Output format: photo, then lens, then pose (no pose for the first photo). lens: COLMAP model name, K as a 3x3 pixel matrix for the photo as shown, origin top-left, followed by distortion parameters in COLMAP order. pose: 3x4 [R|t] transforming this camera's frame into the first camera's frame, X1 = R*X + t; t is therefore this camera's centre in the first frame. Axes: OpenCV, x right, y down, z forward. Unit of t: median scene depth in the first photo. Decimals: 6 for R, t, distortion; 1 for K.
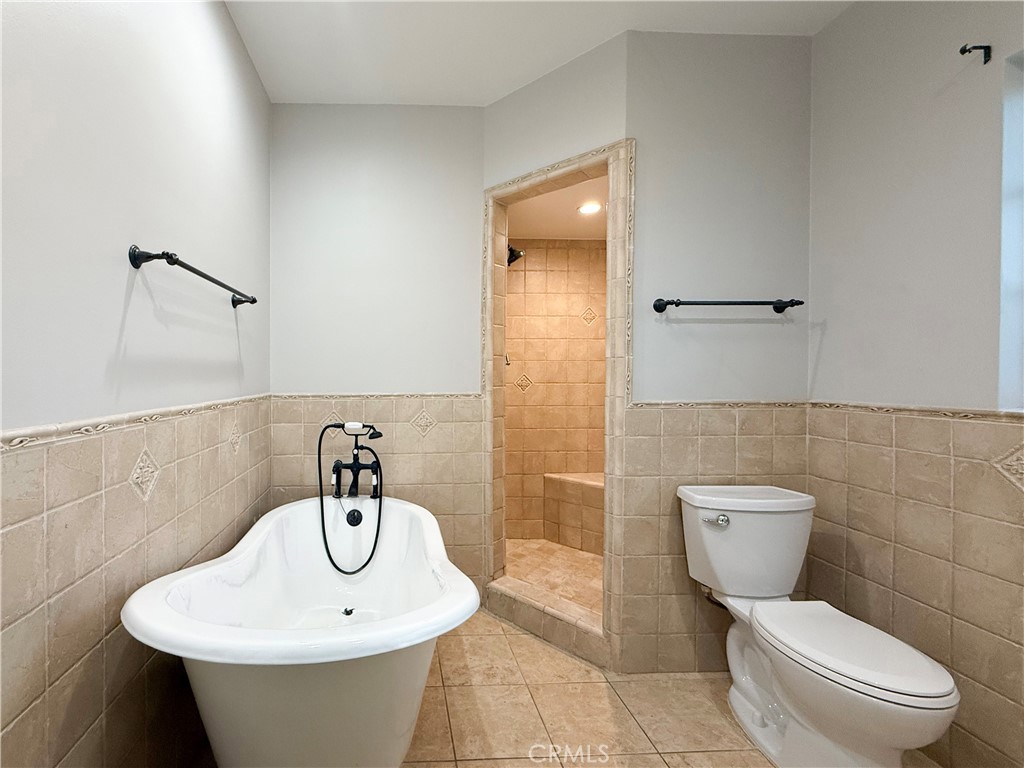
lens RADIAL K [[501.6, 0, 510.0], [0, 501.6, 383.6], [0, 0, 1]] dist [0.001142, -0.000534]
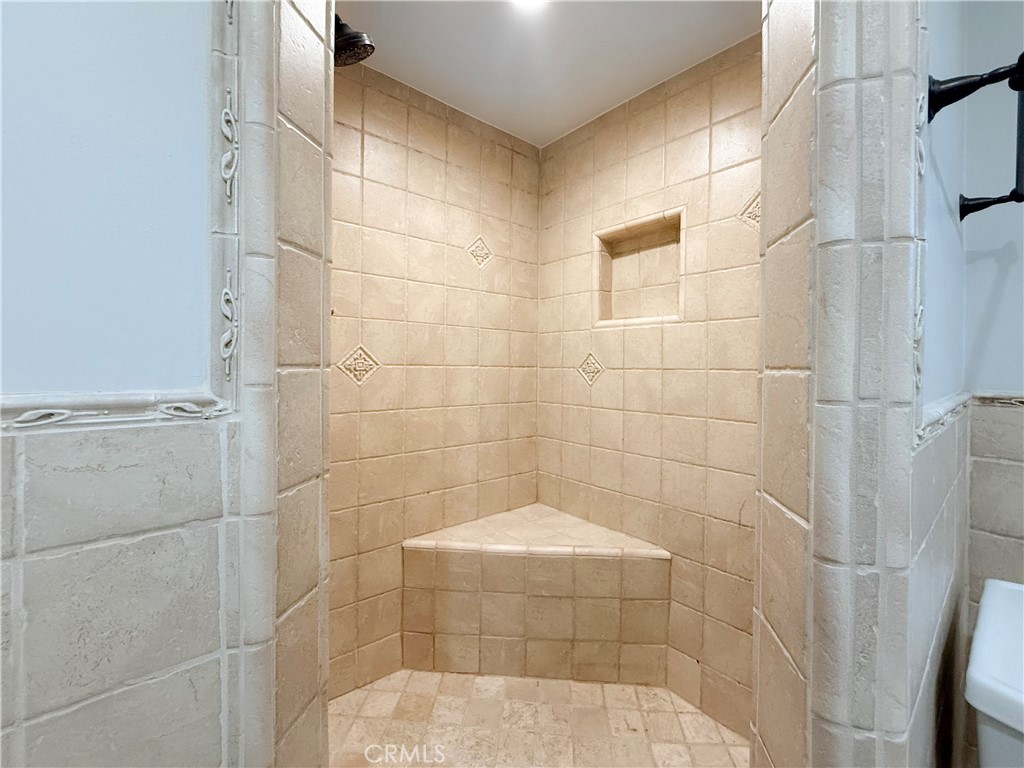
lens RADIAL K [[501.6, 0, 615.6], [0, 501.6, 369.2], [0, 0, 1]] dist [0.001142, -0.000534]
pose [[0.854549, 0.000159, 0.519371, -0.021770], [0.001904, 0.999992, -0.003439, 0.009684], [-0.519367, 0.003928, 0.854542, 0.789372]]
